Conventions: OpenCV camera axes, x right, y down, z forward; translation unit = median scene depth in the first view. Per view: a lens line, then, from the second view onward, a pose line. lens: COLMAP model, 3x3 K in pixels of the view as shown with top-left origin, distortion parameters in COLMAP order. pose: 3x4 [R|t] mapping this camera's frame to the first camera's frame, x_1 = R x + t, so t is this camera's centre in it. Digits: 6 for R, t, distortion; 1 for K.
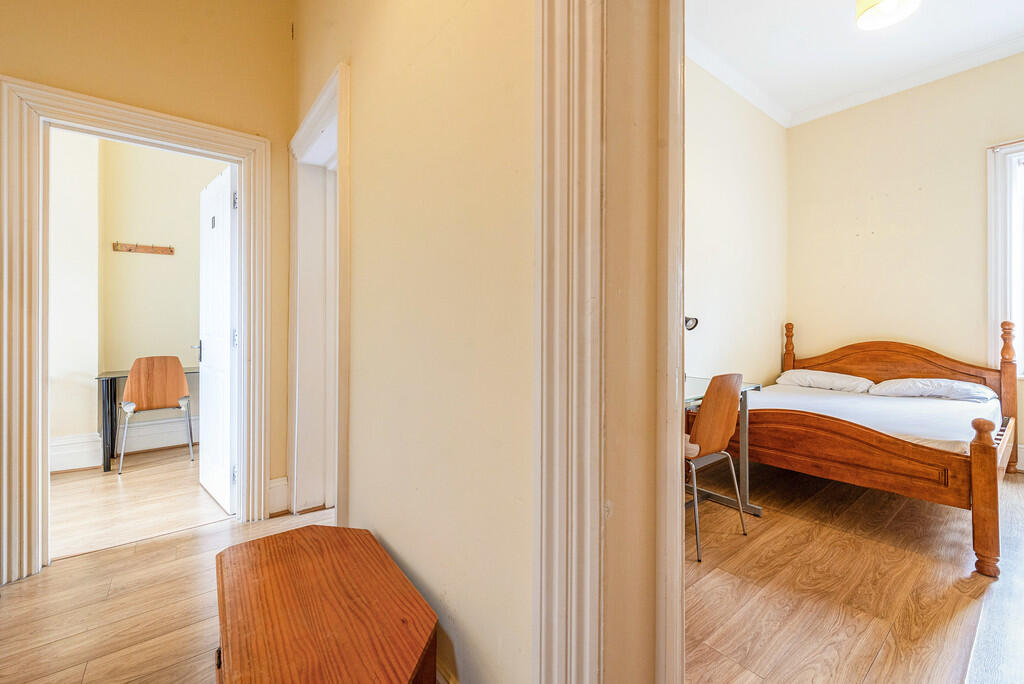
lens RADIAL K [[406.1, 0, 512.8], [0, 406.1, 323.7], [0, 0, 1]] dist [-0.011211, -0.000403]
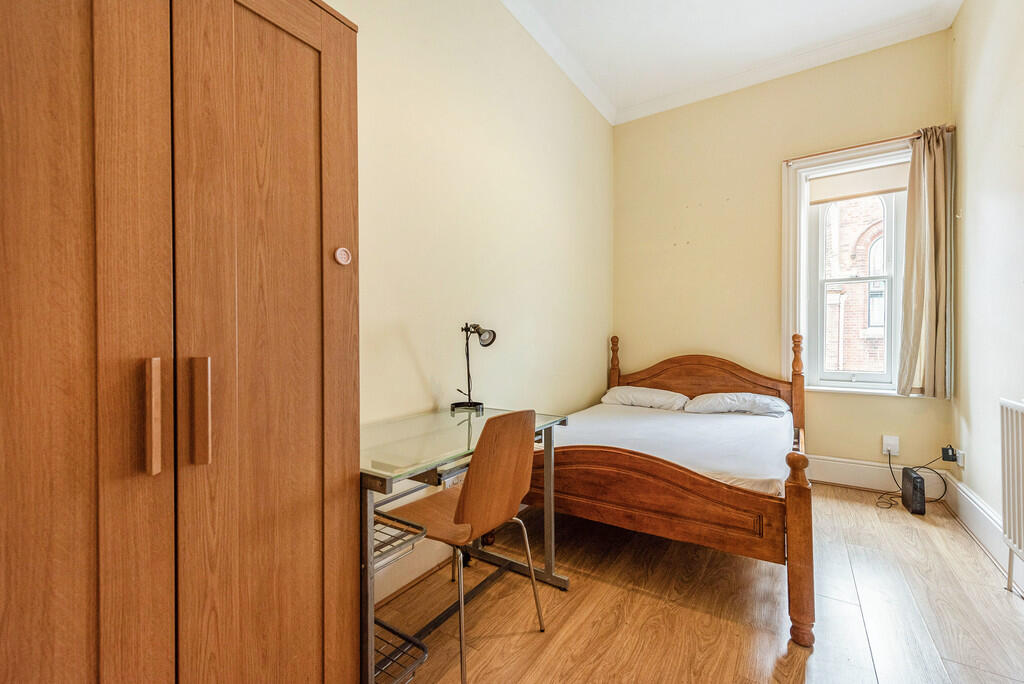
lens RADIAL K [[431.2, 0, 511.2], [0, 431.2, 340.9], [0, 0, 1]] dist [-0.003699, -0.000938]
pose [[0.943225, -0.006371, 0.332092, 0.263284], [0.003346, 0.999948, 0.009680, -0.001959], [-0.332136, -0.008019, 0.943197, 0.288170]]
